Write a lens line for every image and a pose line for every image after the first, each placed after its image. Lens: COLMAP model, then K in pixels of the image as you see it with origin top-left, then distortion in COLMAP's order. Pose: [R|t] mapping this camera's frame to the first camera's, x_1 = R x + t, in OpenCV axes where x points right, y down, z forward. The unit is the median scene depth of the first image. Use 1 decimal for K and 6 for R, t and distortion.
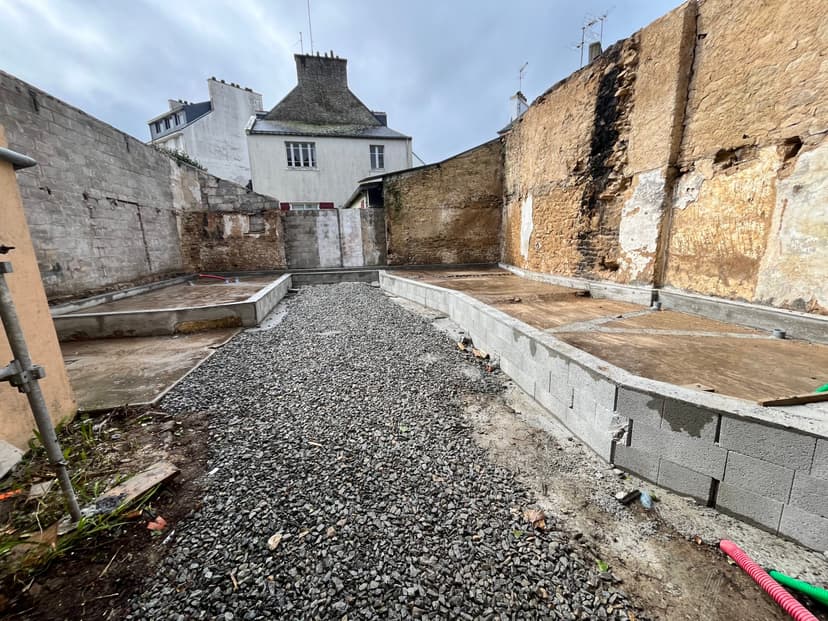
lens RADIAL K [[335.6, 0, 411.6], [0, 335.6, 310.4], [0, 0, 1]] dist [-0.002781, -0.000557]
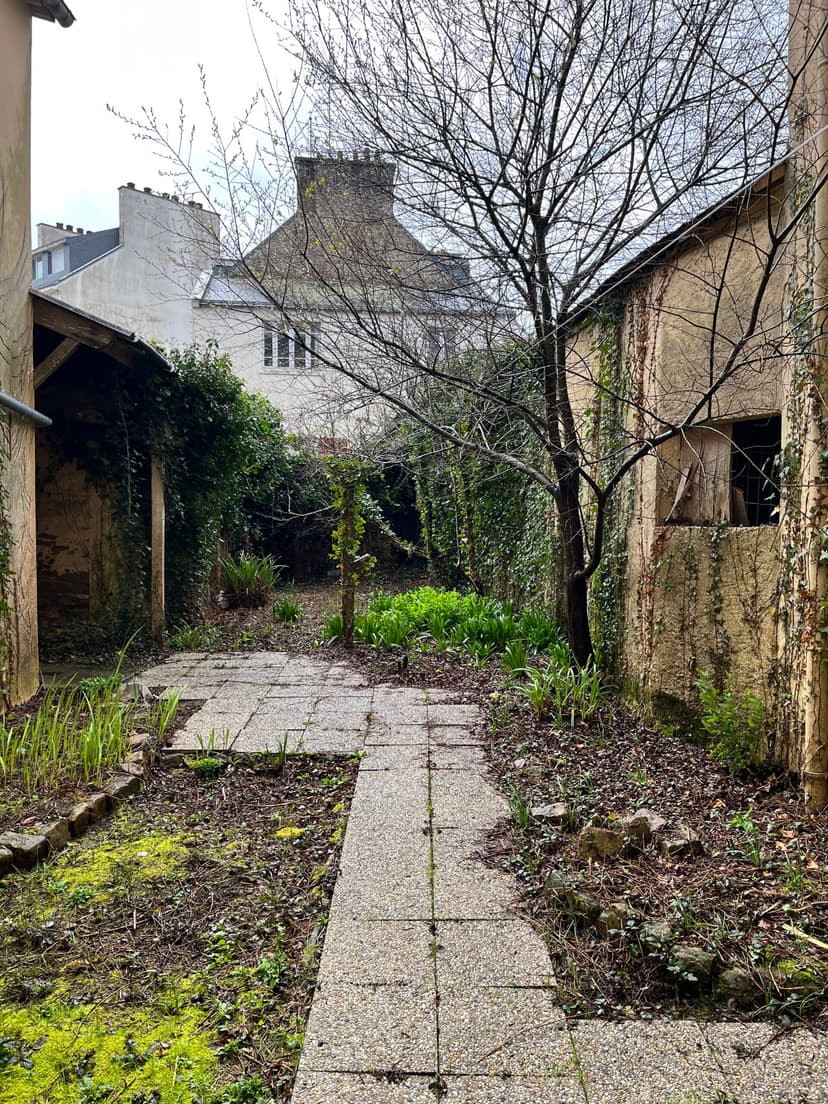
lens RADIAL K [[838.6, 0, 407.3], [0, 838.6, 555.2], [0, 0, 1]] dist [0.035189, -0.010197]
pose [[0.988584, 0.047057, -0.143134, 0.099809], [-0.069886, 0.984816, -0.158914, 0.091696], [0.133483, 0.167103, 0.976862, -0.408824]]
